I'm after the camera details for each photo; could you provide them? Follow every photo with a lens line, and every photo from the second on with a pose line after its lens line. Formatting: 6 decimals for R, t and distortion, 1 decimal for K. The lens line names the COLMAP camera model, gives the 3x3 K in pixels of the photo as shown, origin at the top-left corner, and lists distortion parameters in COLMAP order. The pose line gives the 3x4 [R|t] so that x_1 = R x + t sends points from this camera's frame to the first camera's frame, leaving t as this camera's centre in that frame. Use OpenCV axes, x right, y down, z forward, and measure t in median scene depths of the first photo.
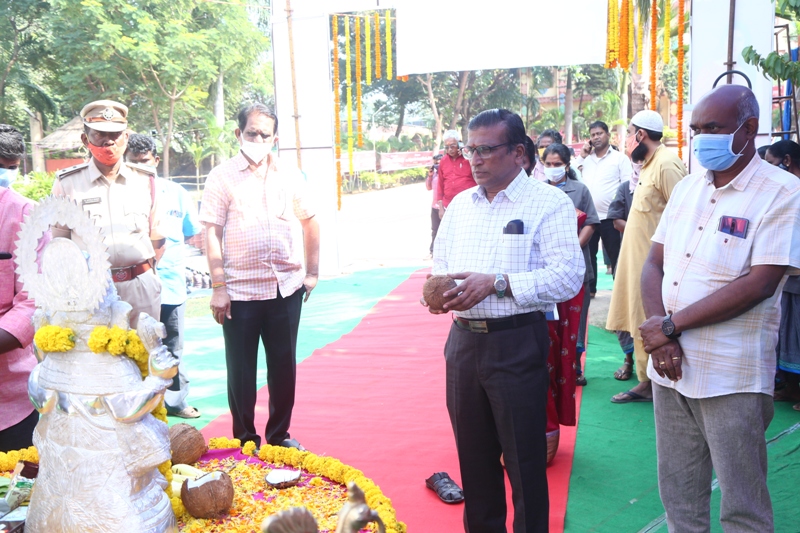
lens RADIAL K [[921.4, 0, 400.0], [0, 921.4, 266.5], [0, 0, 1]] dist [0.001010, -0.001554]
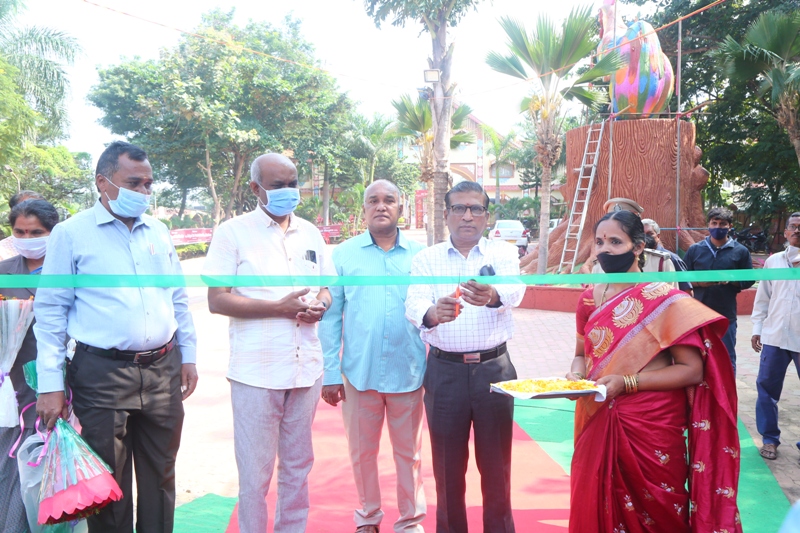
lens RADIAL K [[646.7, 0, 400.0], [0, 646.7, 266.5], [0, 0, 1]] dist [0.000342, 0.000555]
pose [[0.948423, -0.000190, 0.317007, 0.002197], [0.022435, 0.997533, -0.066525, -0.018820], [-0.316212, 0.070206, 0.946087, 0.157221]]
